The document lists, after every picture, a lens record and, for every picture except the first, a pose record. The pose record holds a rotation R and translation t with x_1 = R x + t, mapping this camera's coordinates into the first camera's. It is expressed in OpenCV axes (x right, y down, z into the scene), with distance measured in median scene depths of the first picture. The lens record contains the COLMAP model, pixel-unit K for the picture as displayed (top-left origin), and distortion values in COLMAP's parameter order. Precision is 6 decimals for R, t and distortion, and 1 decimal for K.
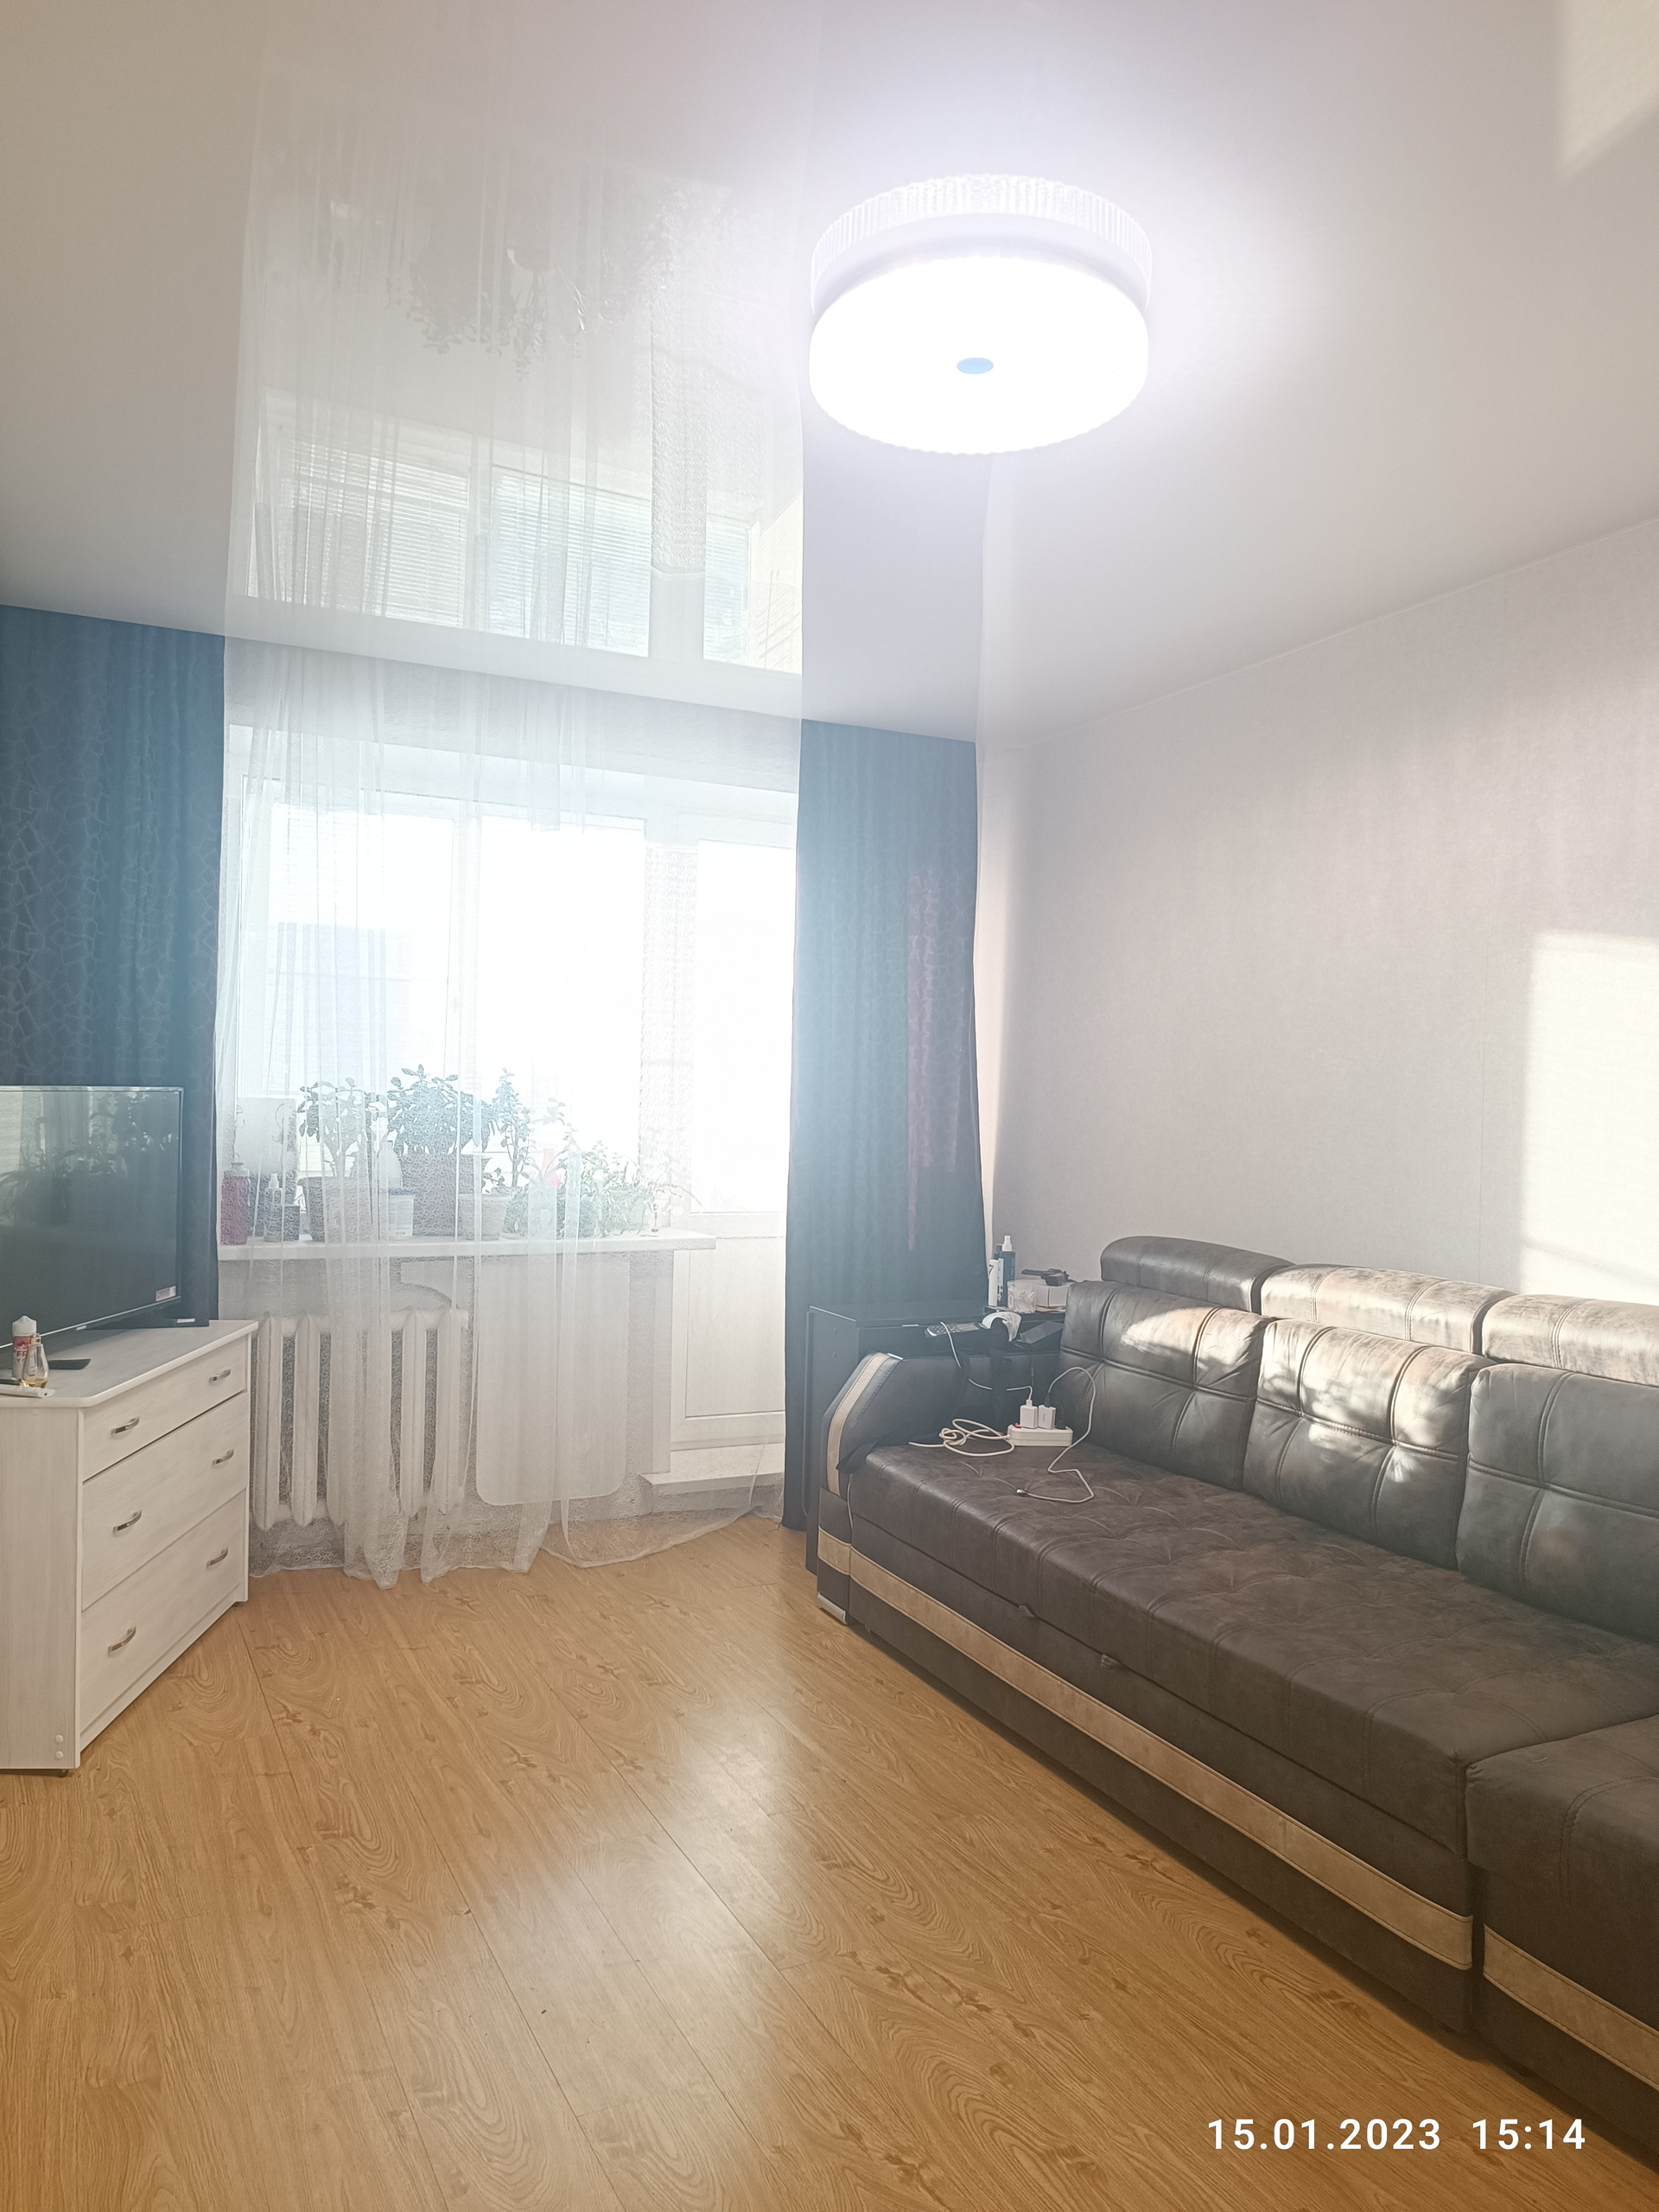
lens RADIAL K [[1597.1, 0, 834.2], [0, 1597.1, 1105.4], [0, 0, 1]] dist [0.060923, -0.073336]
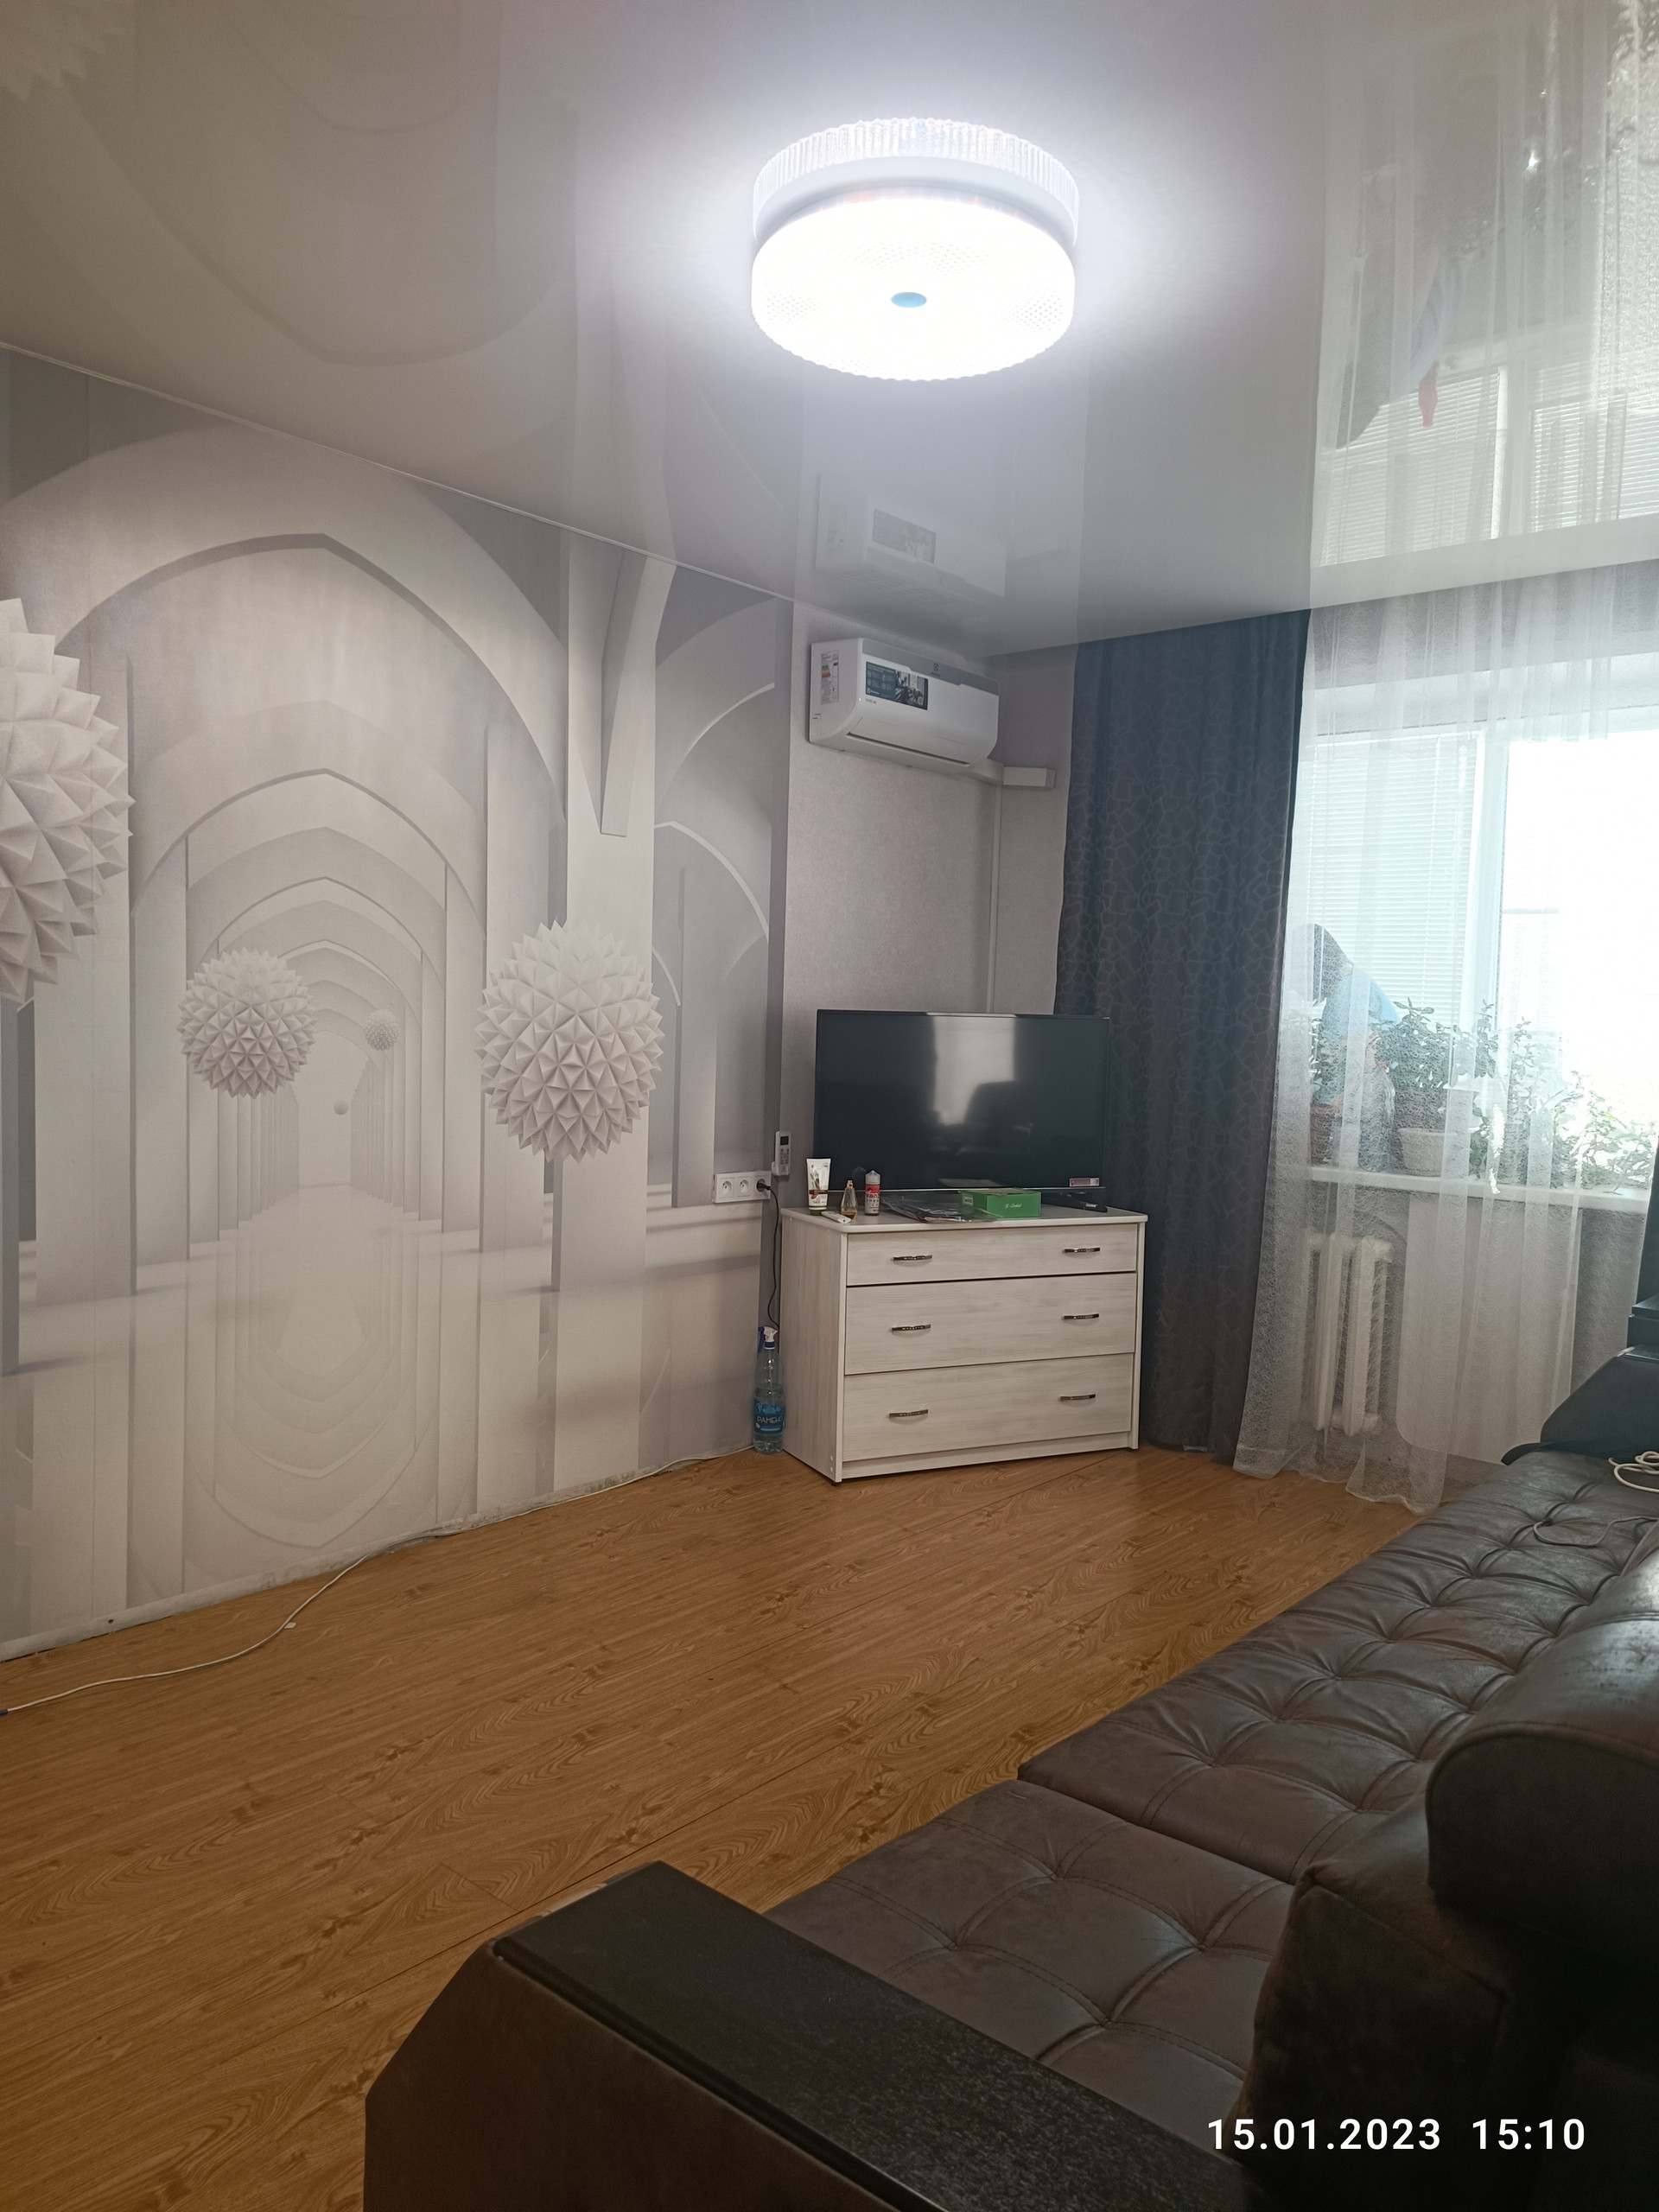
lens RADIAL K [[1602.1, 0, 817.4], [0, 1602.1, 1101.2], [0, 0, 1]] dist [0.077069, -0.065096]
pose [[0.401484, 0.045624, -0.914729, 0.521492], [-0.028059, 0.998902, 0.037507, 0.011293], [0.915436, 0.010608, 0.402323, 0.258298]]
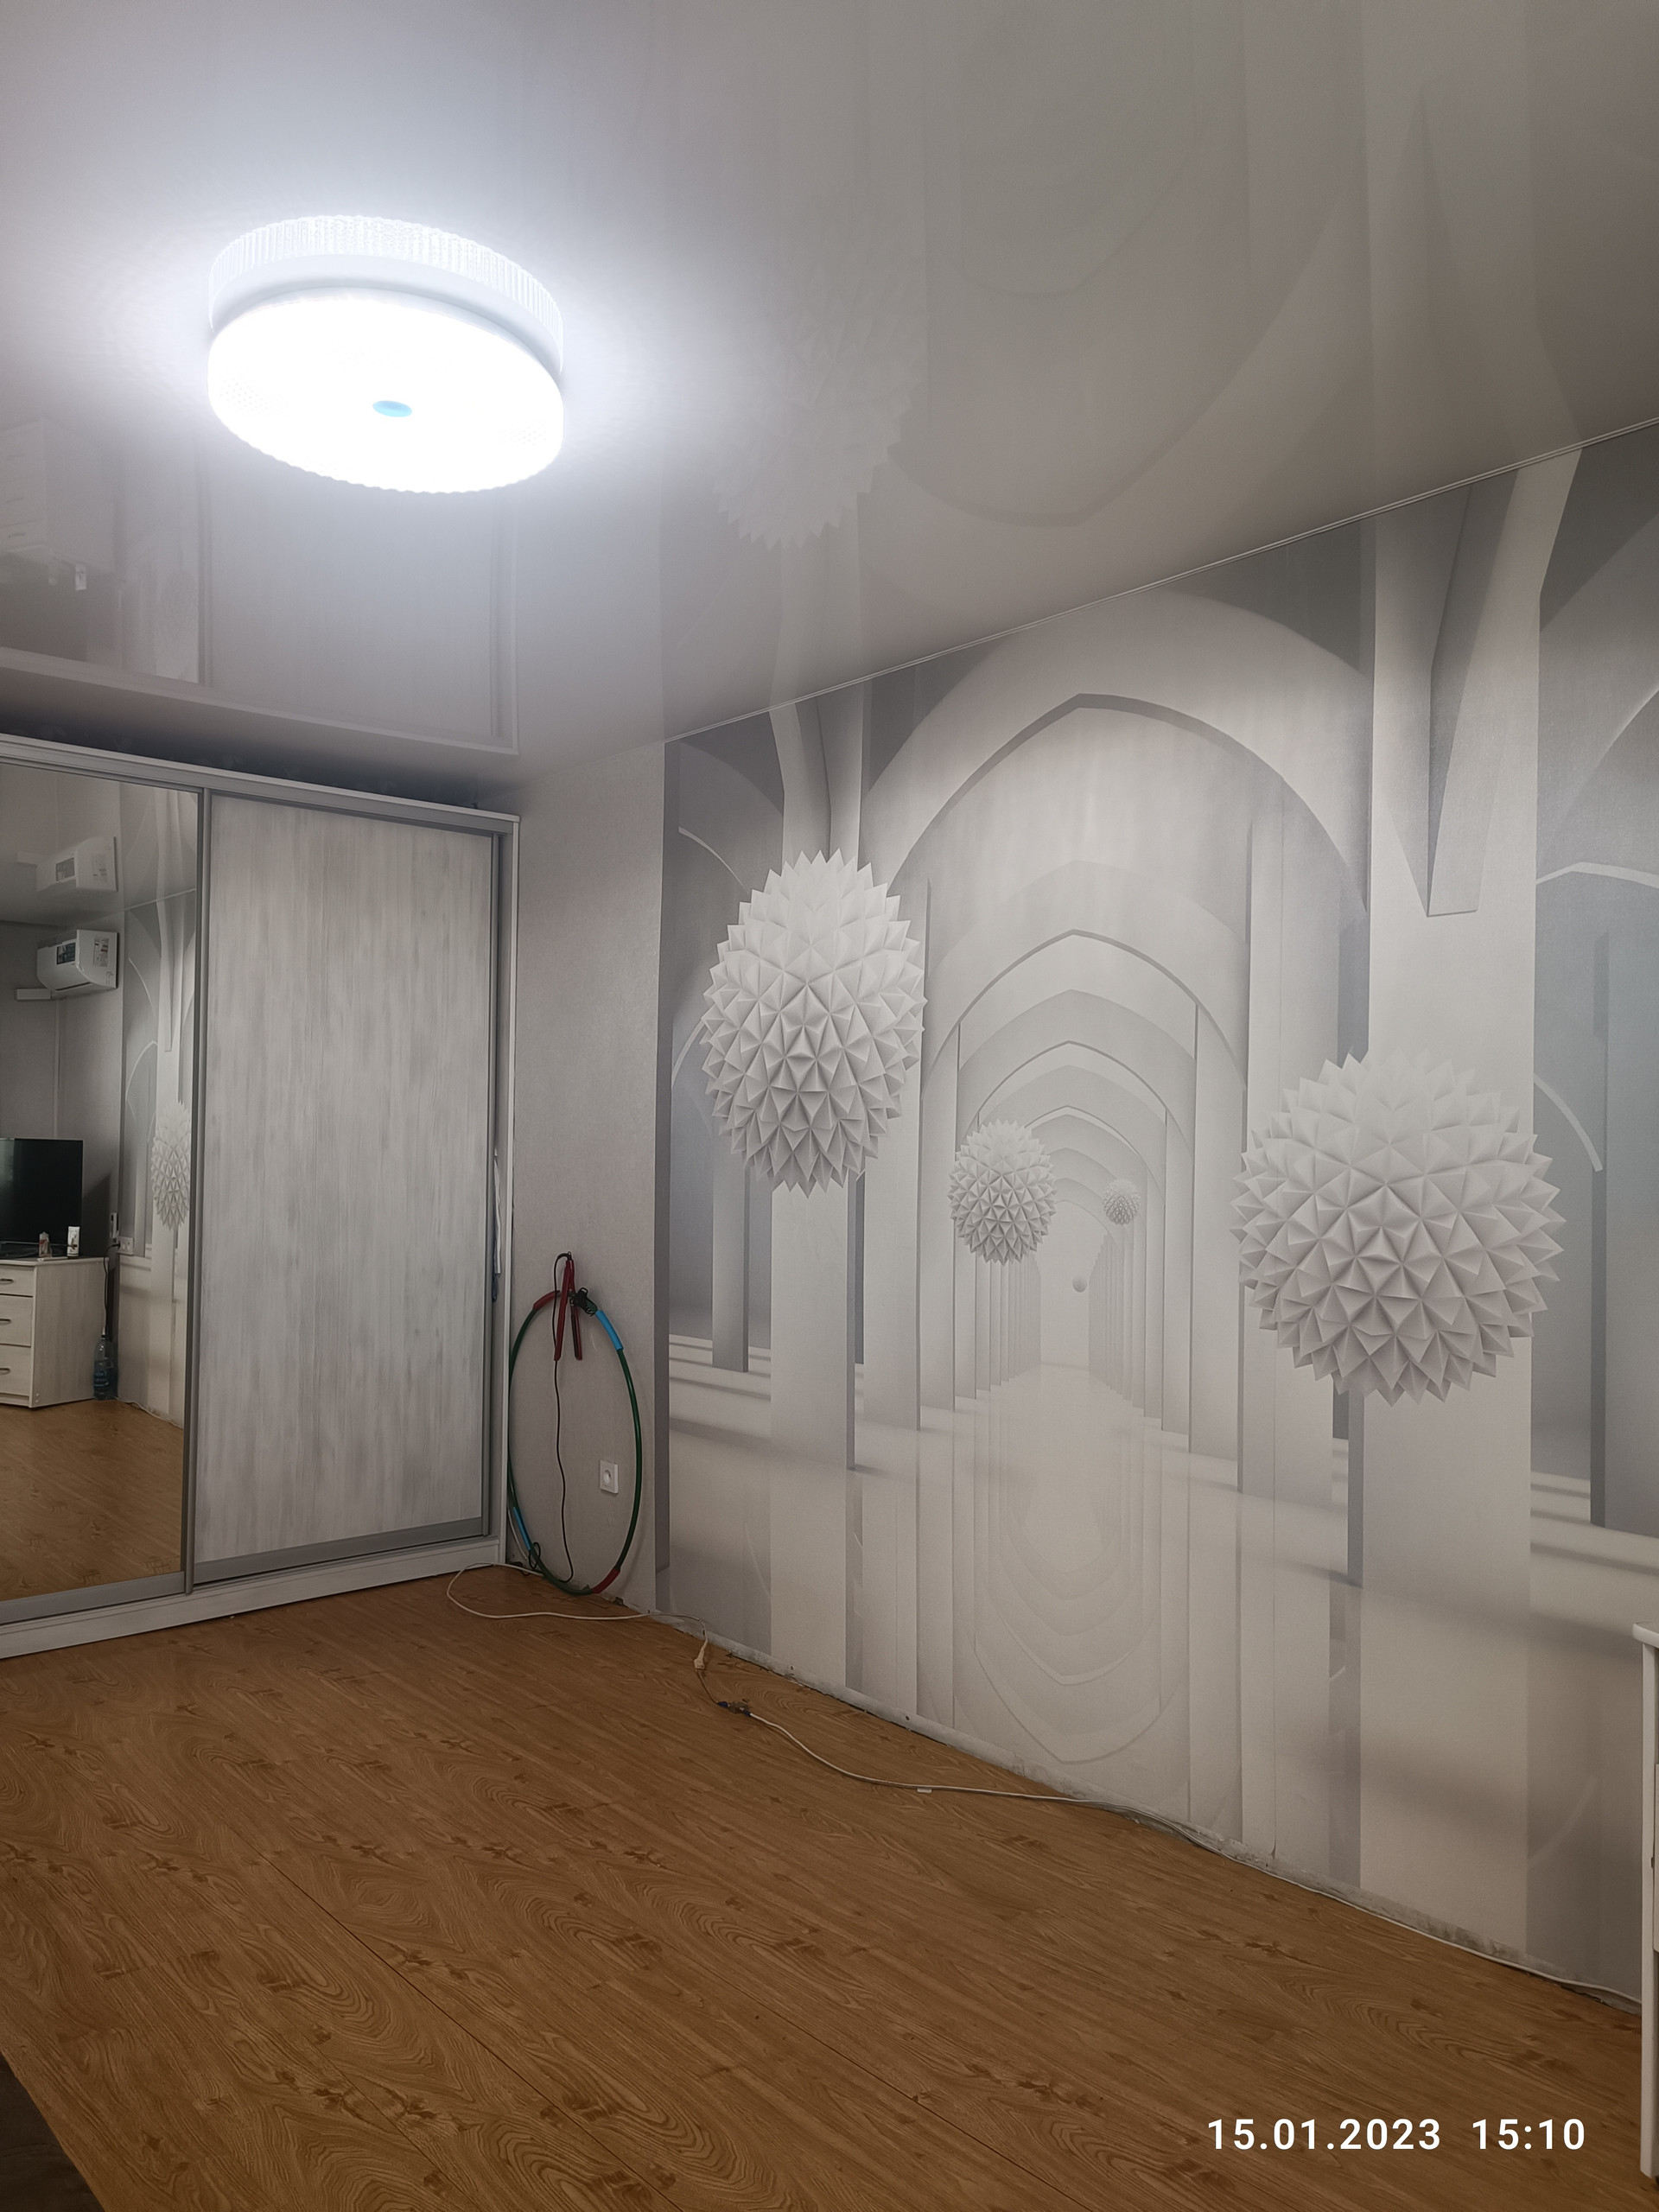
lens RADIAL K [[1597.1, 0, 834.2], [0, 1597.1, 1105.4], [0, 0, 1]] dist [0.060923, -0.073336]
pose [[-0.963175, -0.035556, -0.266514, 0.036490], [-0.029133, 0.999183, -0.028015, -0.006104], [0.267293, -0.019219, -0.963424, 0.998897]]
